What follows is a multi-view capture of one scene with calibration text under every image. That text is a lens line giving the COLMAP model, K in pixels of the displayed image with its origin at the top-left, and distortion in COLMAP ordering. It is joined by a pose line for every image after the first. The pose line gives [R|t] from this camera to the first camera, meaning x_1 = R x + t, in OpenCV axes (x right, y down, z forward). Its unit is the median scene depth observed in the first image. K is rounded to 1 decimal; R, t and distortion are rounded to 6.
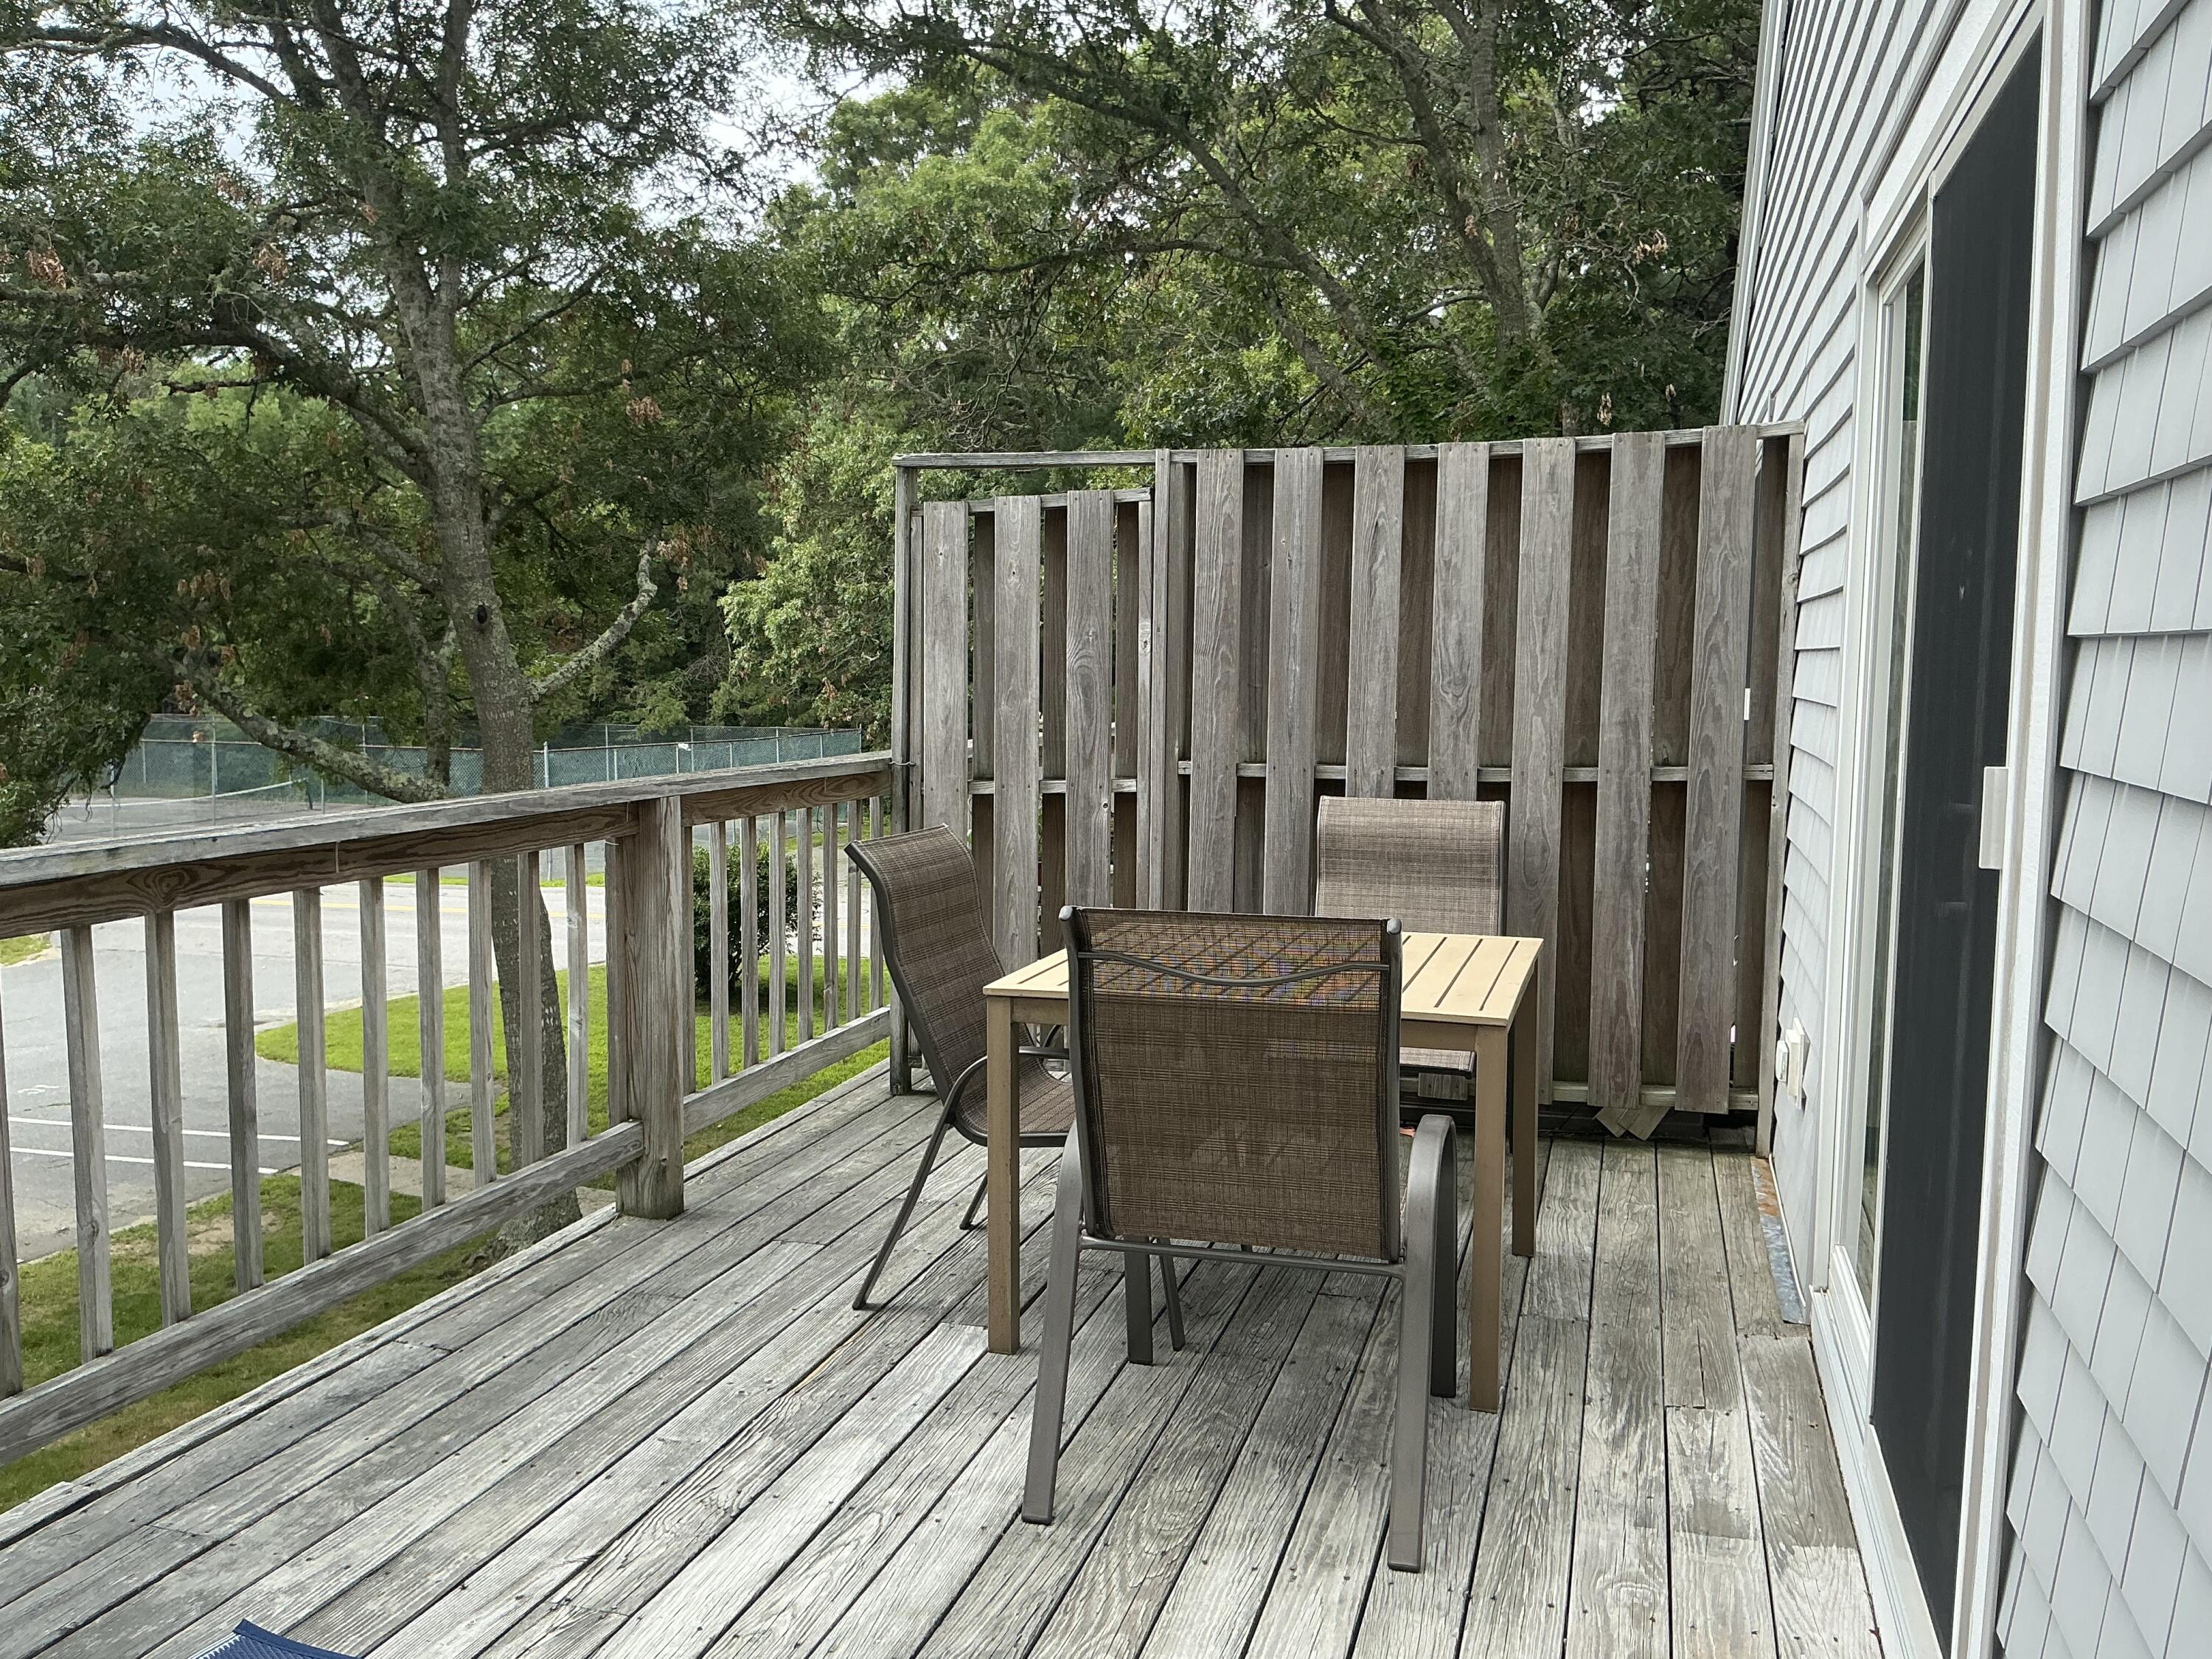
lens RADIAL K [[1816.2, 0, 1106.0], [0, 1816.2, 829.5], [0, 0, 1]] dist [0.112247, -0.194876]
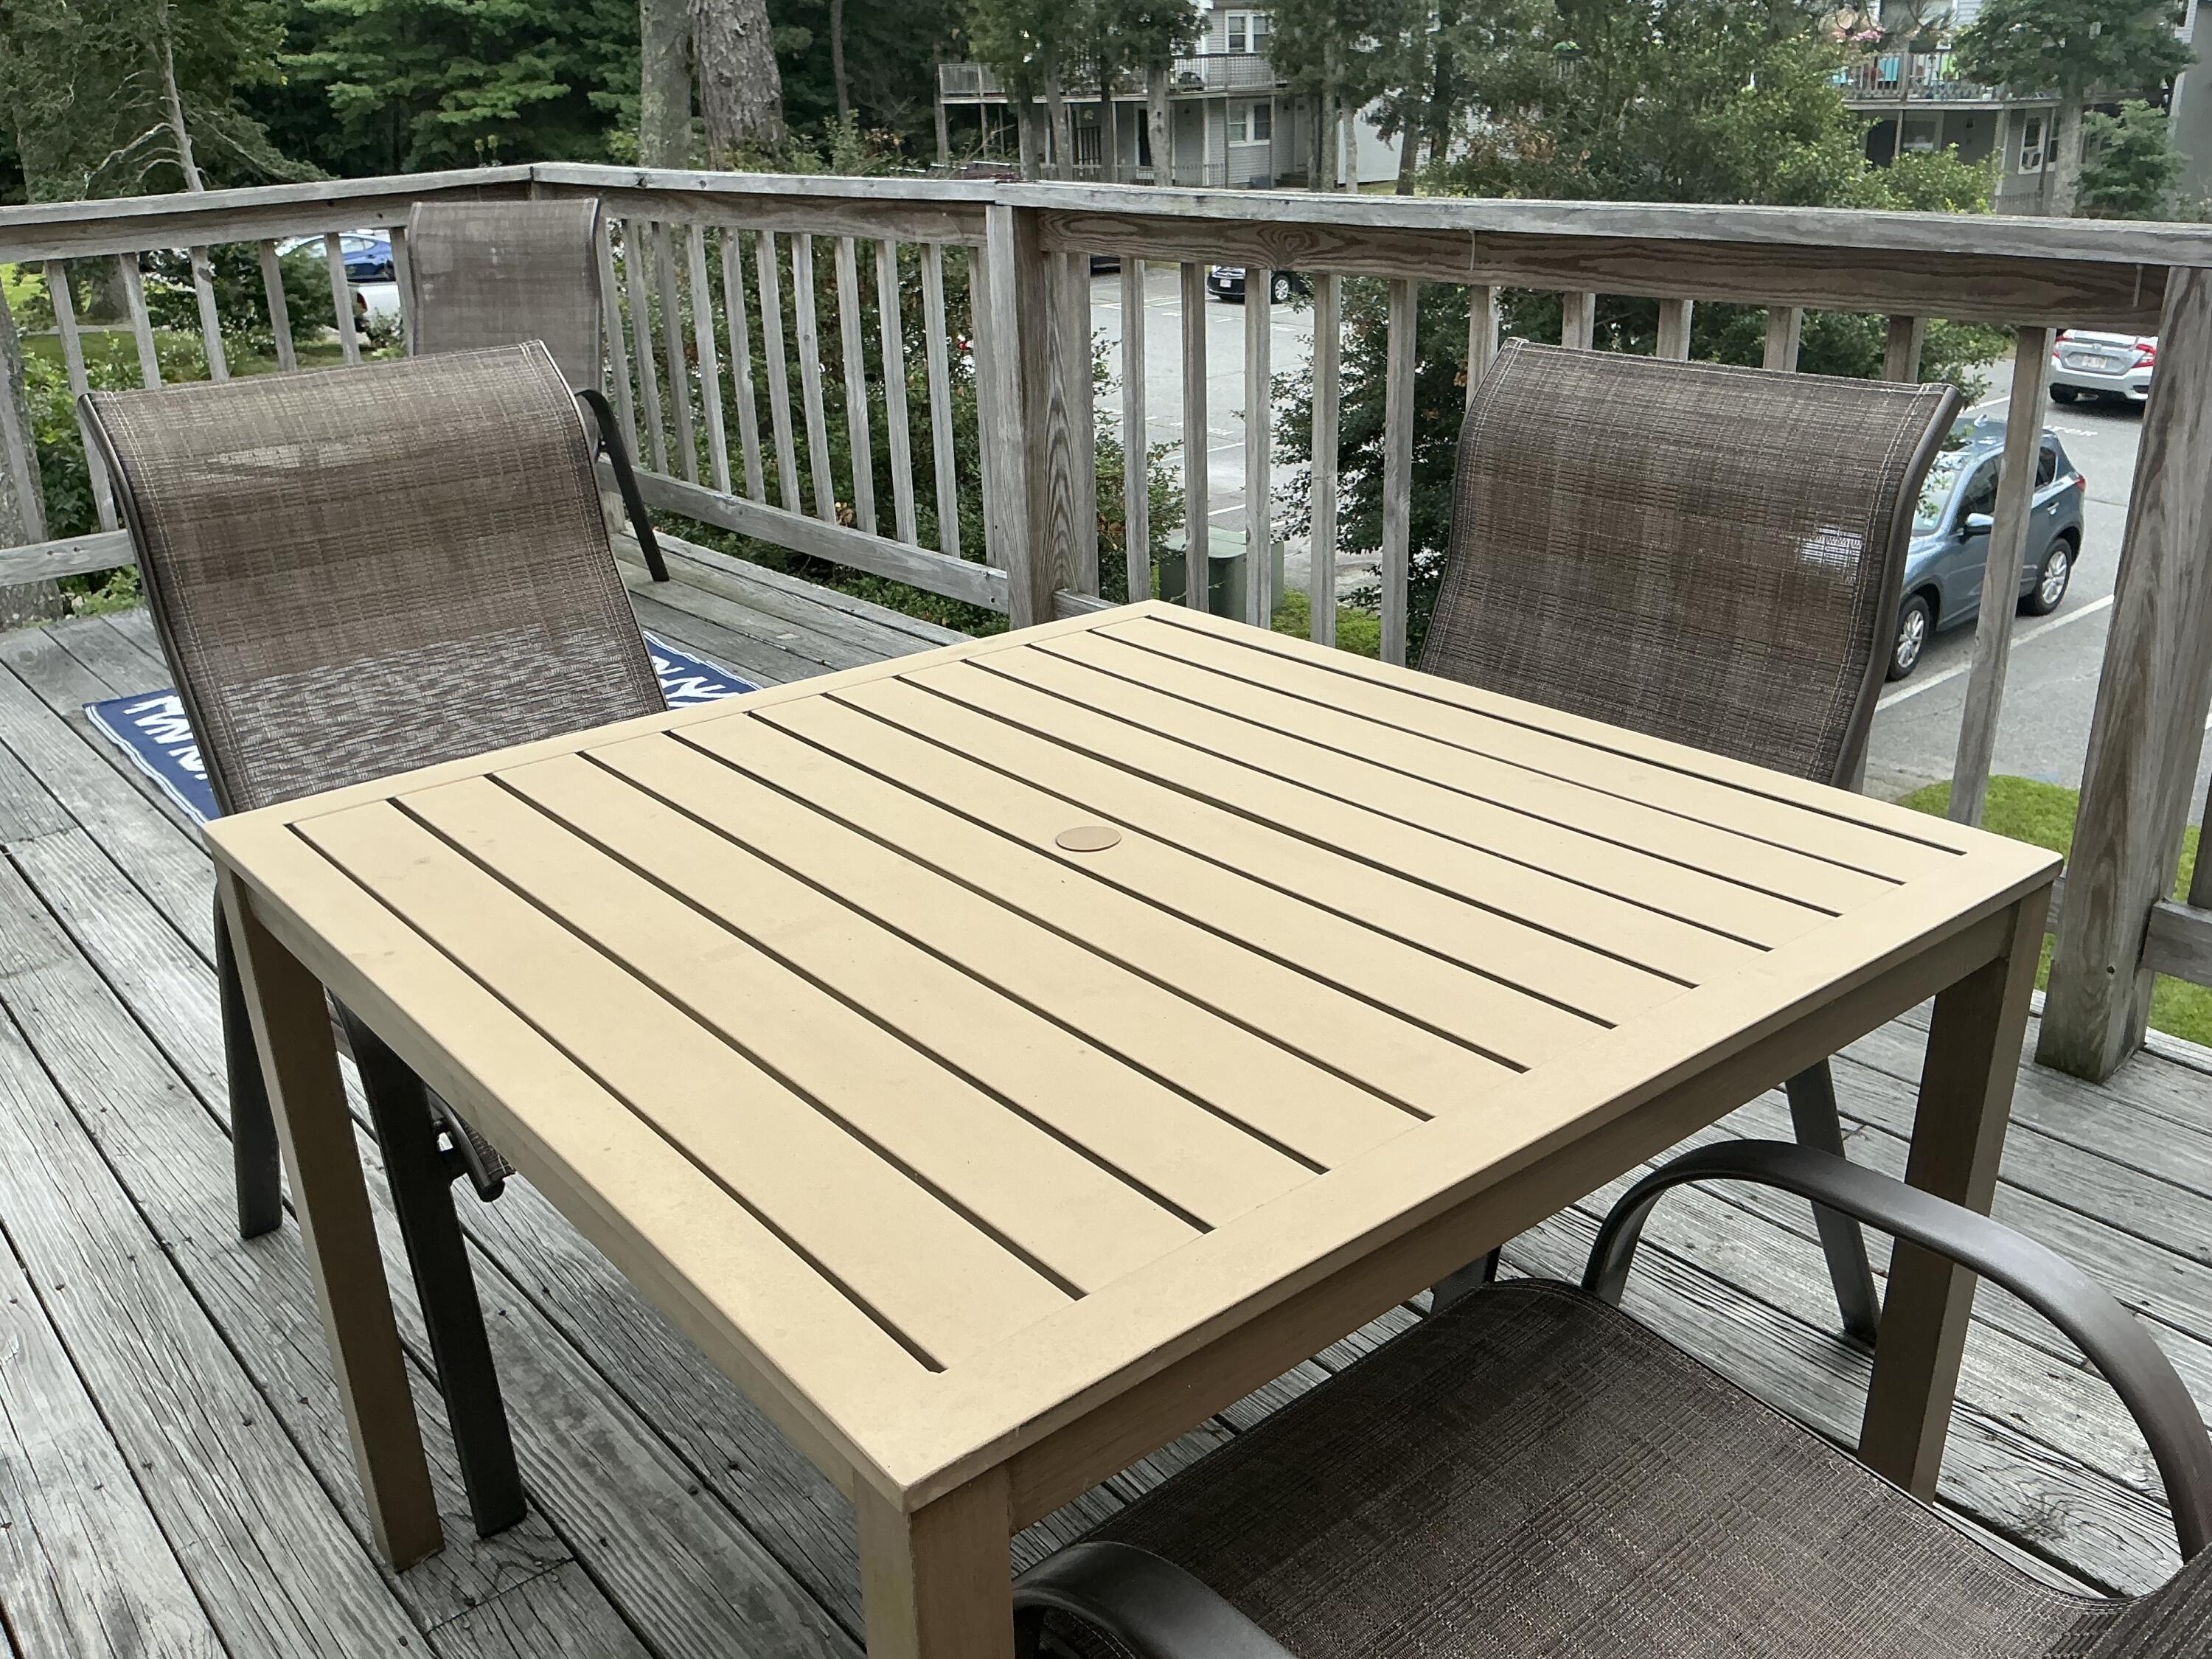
lens RADIAL K [[1816.2, 0, 1106.0], [0, 1816.2, 829.5], [0, 0, 1]] dist [0.112247, -0.194876]
pose [[-0.546544, 0.325969, -0.771384, 0.525726], [-0.057691, 0.904288, 0.423006, -0.116404], [0.835441, 0.275694, -0.475428, 1.646955]]
